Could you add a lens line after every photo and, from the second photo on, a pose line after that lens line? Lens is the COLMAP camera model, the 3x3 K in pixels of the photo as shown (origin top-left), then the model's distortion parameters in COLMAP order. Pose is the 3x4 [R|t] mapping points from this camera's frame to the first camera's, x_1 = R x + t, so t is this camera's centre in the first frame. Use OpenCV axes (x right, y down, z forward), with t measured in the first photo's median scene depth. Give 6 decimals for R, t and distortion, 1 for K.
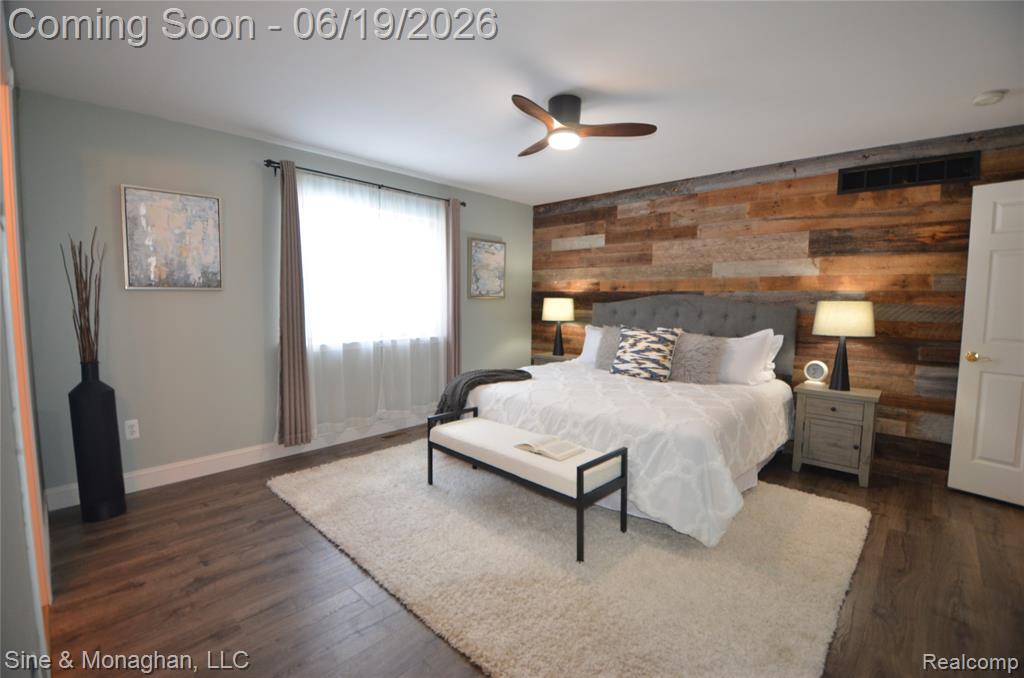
lens RADIAL K [[453.5, 0, 510.7], [0, 453.5, 335.8], [0, 0, 1]] dist [-0.001419, -0.015474]
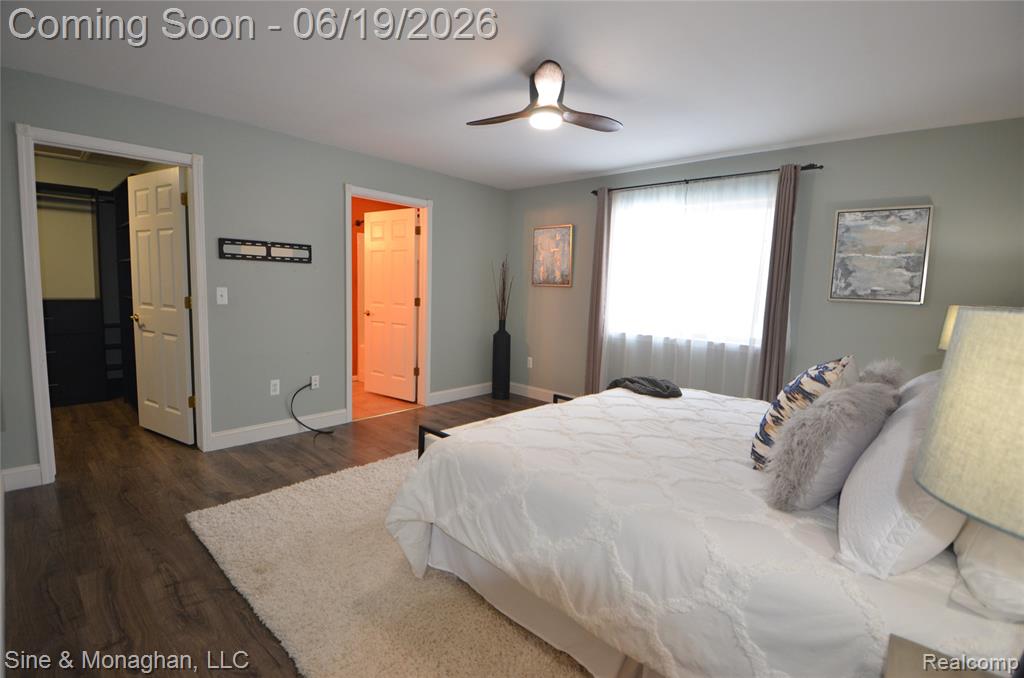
lens RADIAL K [[453.5, 0, 517.4], [0, 453.5, 336.5], [0, 0, 1]] dist [-0.001419, -0.015474]
pose [[0.036386, 0.100061, -0.994316, 0.698649], [-0.116802, 0.988581, 0.095210, -0.047561], [0.992488, 0.112674, 0.047658, 0.618722]]
